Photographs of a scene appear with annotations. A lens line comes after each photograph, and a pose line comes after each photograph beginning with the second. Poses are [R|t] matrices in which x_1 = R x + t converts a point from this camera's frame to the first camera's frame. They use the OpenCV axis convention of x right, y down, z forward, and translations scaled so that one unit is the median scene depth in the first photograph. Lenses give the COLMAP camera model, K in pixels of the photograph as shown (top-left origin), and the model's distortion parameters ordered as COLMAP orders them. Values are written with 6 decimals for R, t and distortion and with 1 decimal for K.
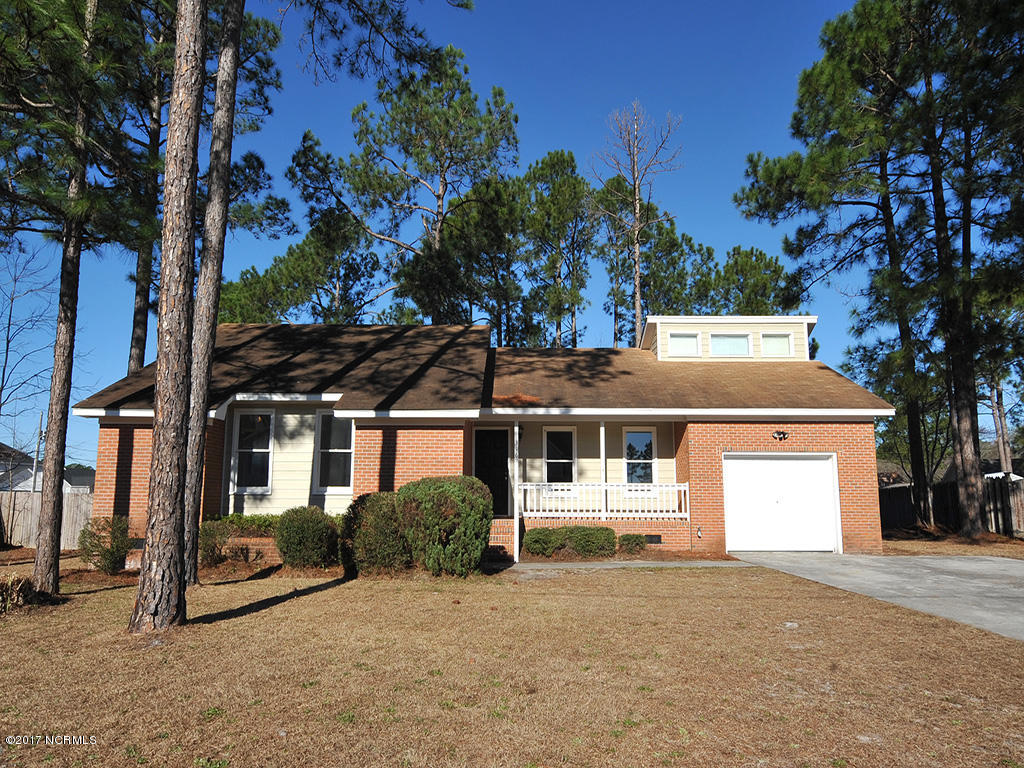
lens RADIAL K [[611.4, 0, 512.0], [0, 611.4, 384.0], [0, 0, 1]] dist [0.004620, -0.000529]
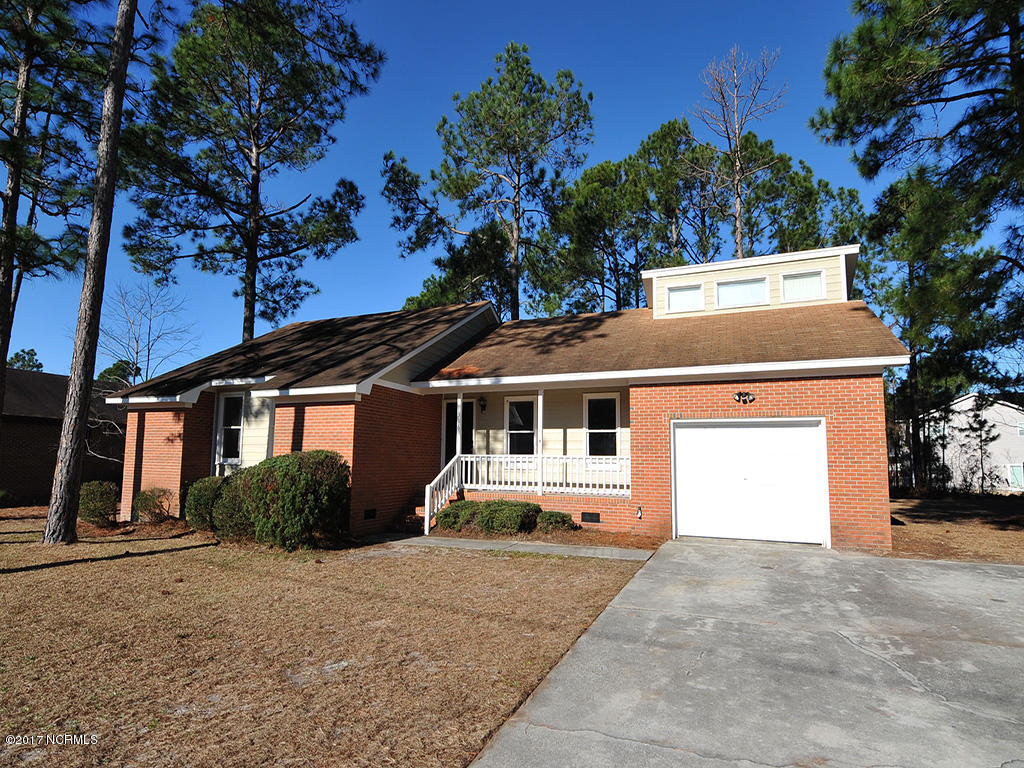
lens RADIAL K [[526.2, 0, 512.0], [0, 526.2, 384.0], [0, 0, 1]] dist [-0.005235, -0.000727]
pose [[0.922637, -0.047981, -0.382673, 0.407248], [0.063203, 0.997627, 0.027300, 0.027220], [0.380455, -0.049374, 0.923480, 0.237486]]
